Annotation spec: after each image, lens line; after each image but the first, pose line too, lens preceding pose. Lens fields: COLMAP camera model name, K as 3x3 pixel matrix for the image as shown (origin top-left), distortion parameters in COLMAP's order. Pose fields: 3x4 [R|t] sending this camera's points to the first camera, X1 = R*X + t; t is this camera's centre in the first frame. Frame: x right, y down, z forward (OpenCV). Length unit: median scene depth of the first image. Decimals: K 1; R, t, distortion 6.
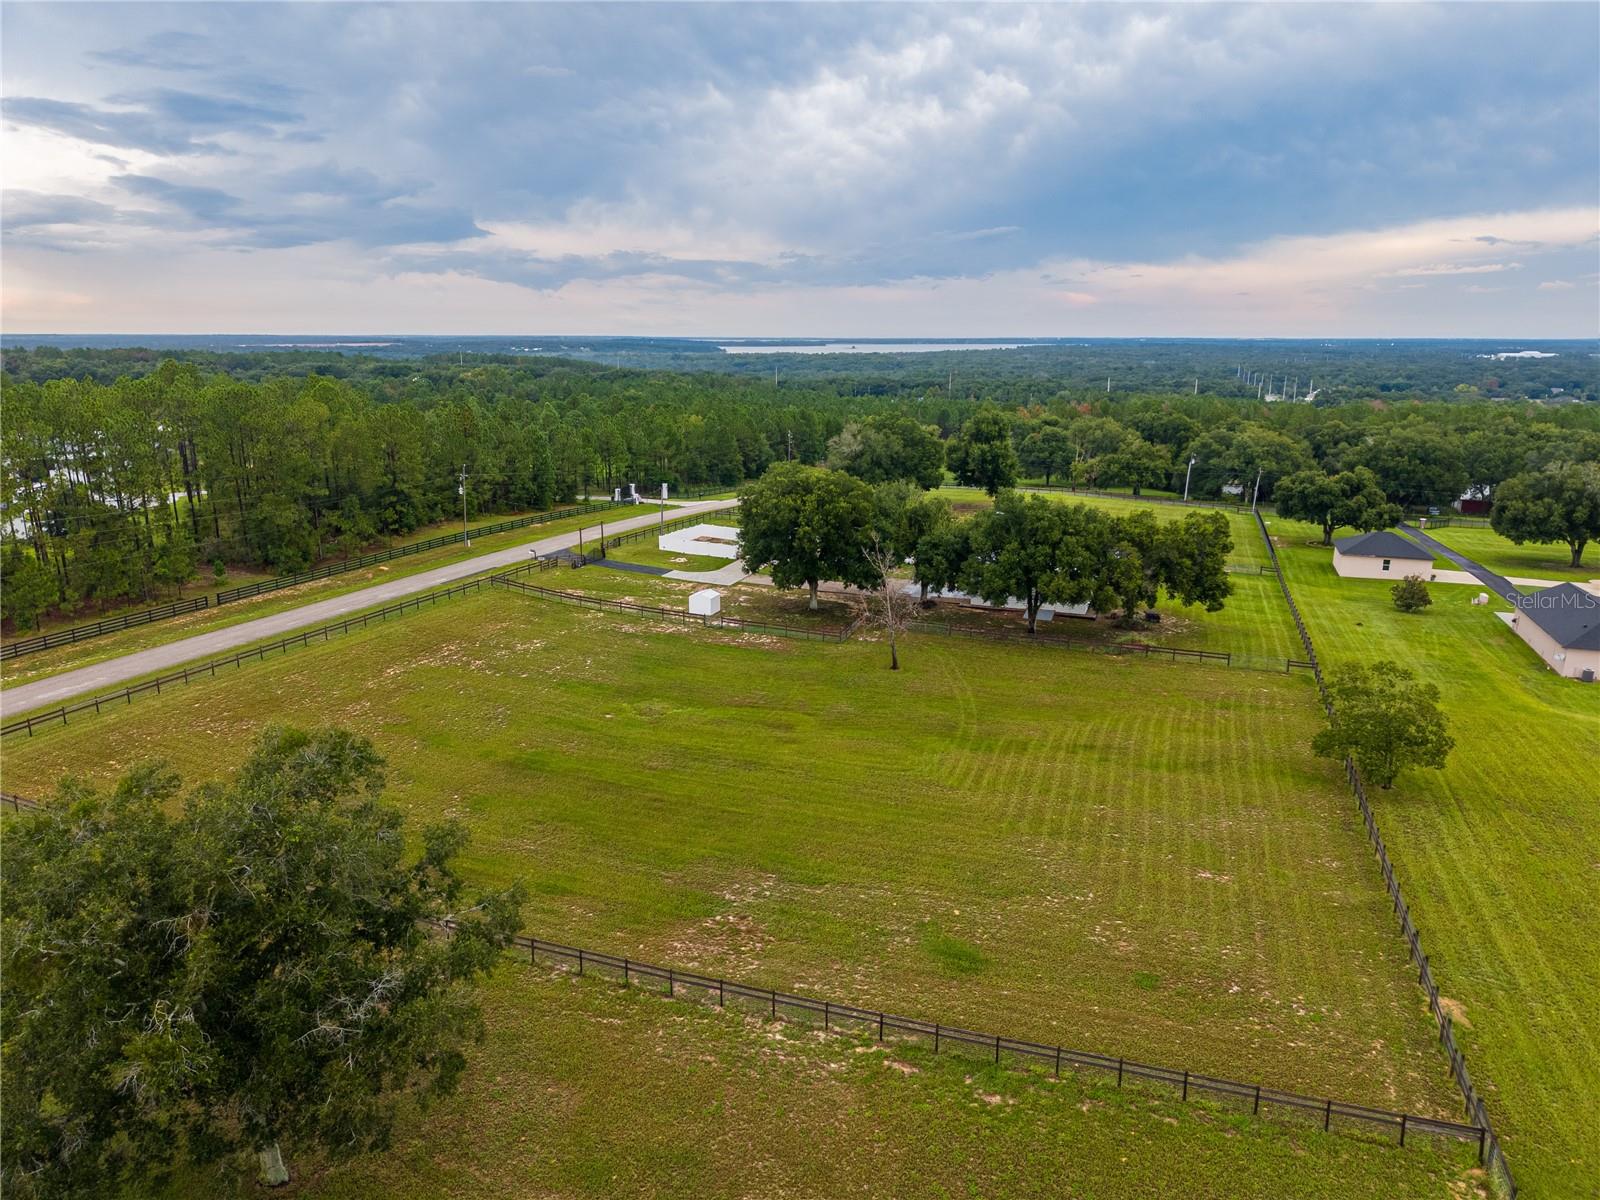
lens RADIAL K [[1091.7, 0, 820.1], [0, 1091.7, 600.9], [0, 0, 1]] dist [0.005154, -0.002945]
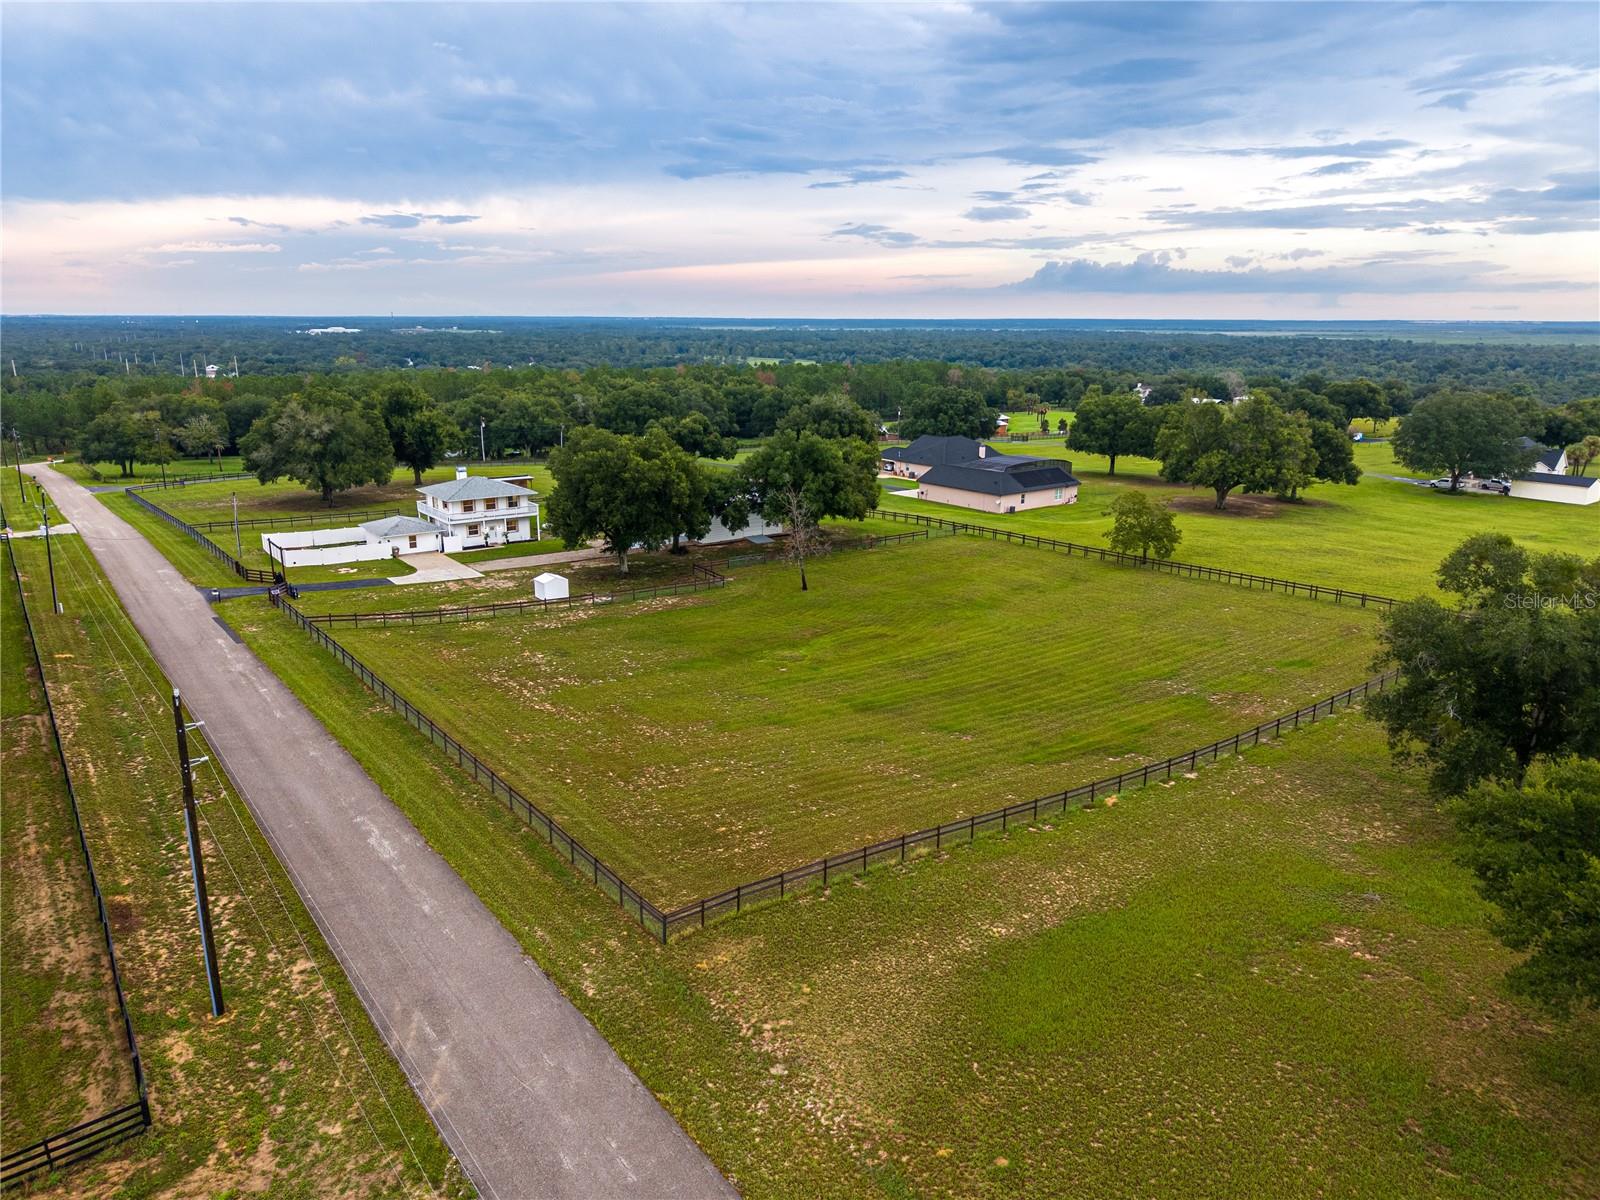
lens RADIAL K [[1091.7, 0, 820.1], [0, 1091.7, 600.9], [0, 0, 1]] dist [0.005154, -0.002945]
pose [[0.528048, -0.215902, 0.821311, -0.864608], [0.200255, 0.971525, 0.126639, -0.067645], [-0.825265, 0.097600, 0.556248, 0.352586]]
